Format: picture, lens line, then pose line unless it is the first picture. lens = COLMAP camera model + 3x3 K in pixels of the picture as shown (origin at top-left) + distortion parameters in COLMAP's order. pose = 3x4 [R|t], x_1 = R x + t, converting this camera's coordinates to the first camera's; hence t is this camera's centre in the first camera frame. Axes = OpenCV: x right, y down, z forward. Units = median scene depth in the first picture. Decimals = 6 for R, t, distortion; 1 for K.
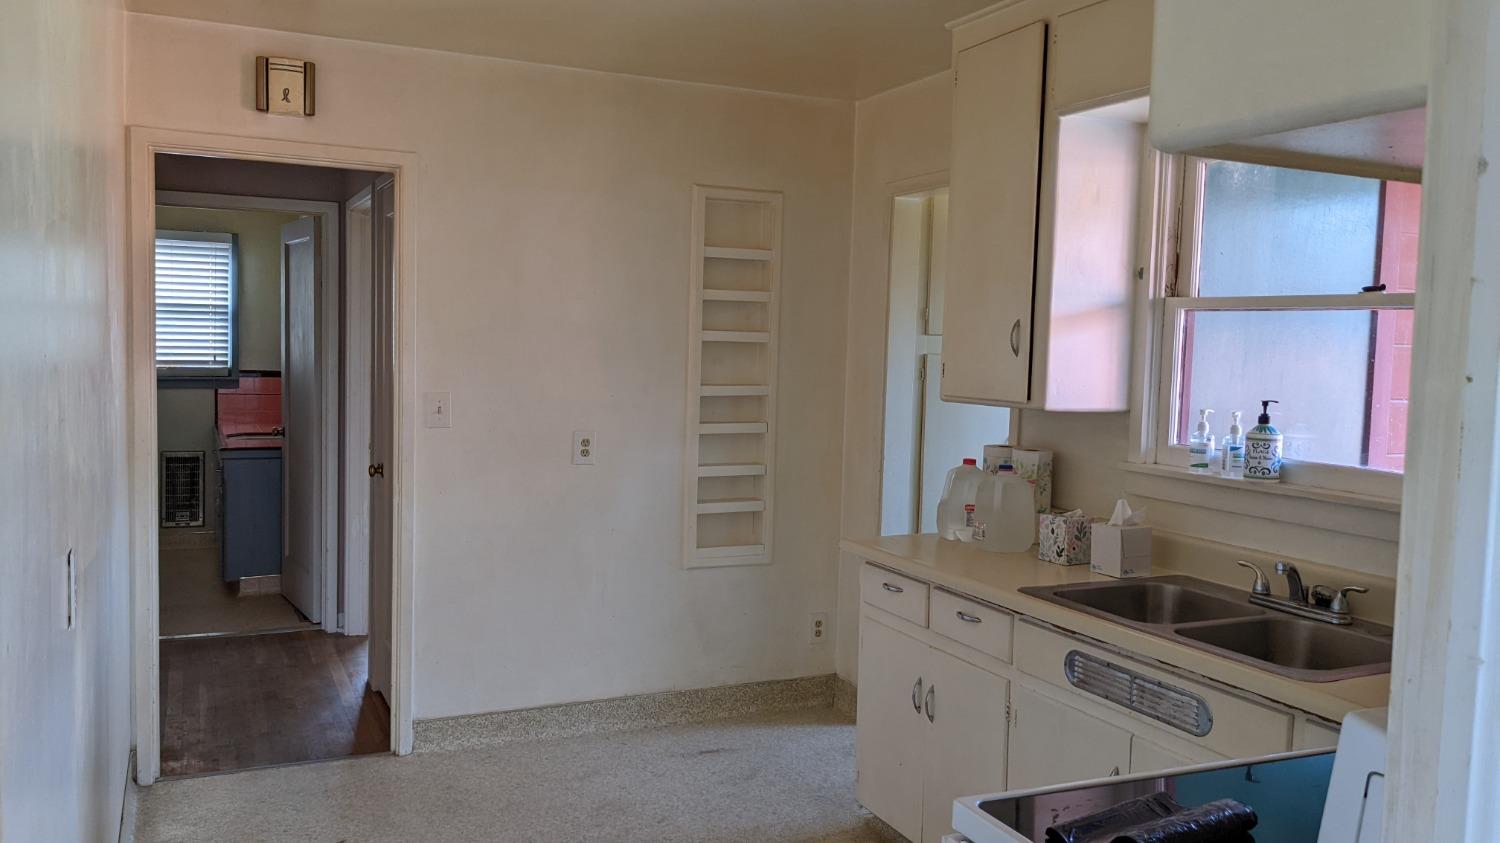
lens RADIAL K [[1178.2, 0, 751.8], [0, 1178.2, 423.2], [0, 0, 1]] dist [0.062154, -0.089490]
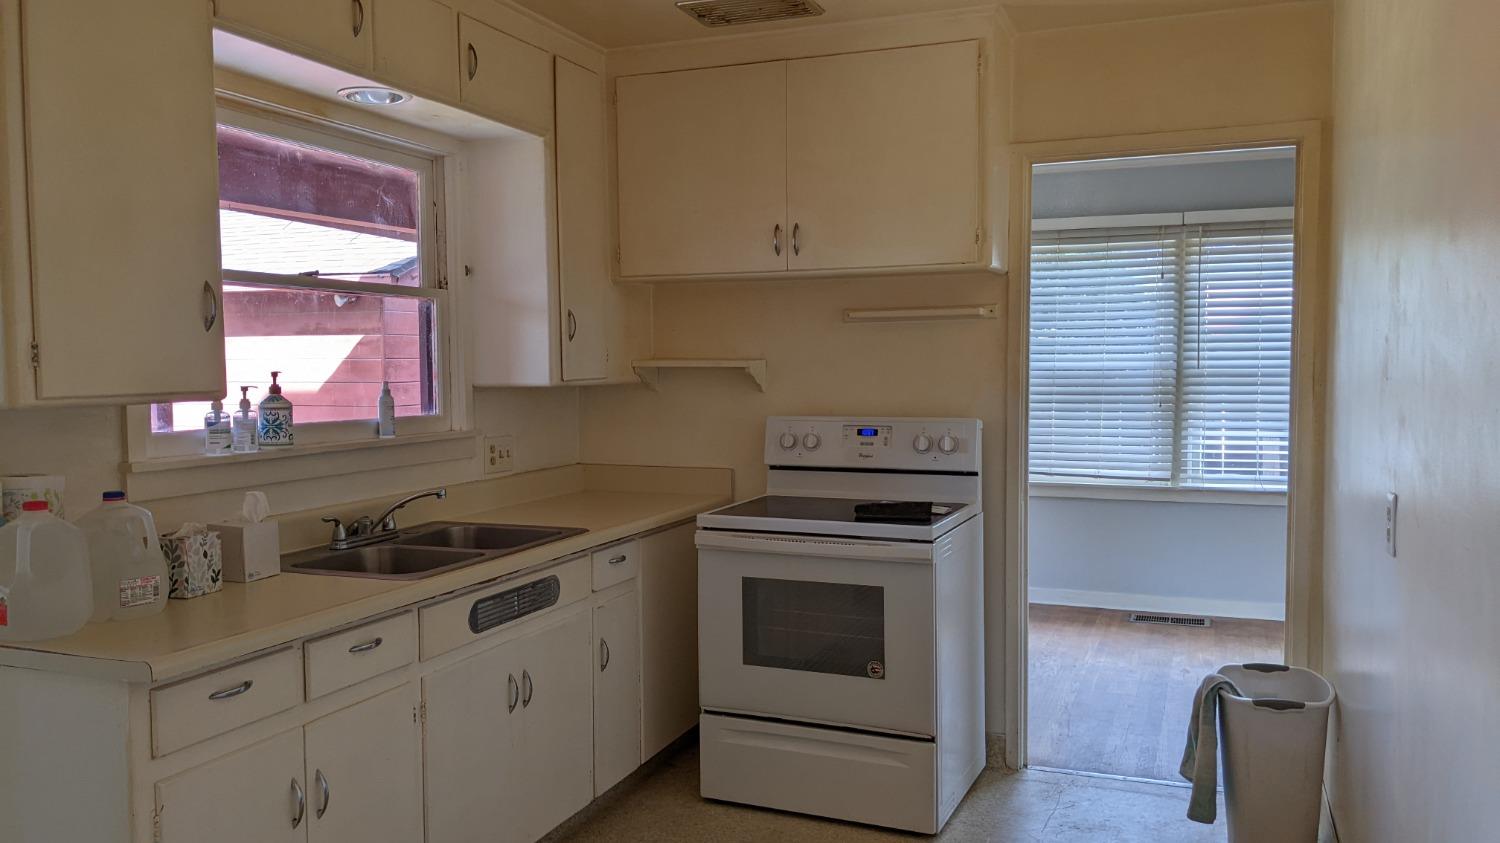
lens RADIAL K [[1178.2, 0, 749.2], [0, 1178.2, 421.3], [0, 0, 1]] dist [0.062154, -0.089490]
pose [[-0.703660, -0.070825, 0.706998, -0.561061], [0.021769, 0.992404, 0.121082, -0.085560], [-0.710203, 0.100592, -0.696773, 1.304905]]
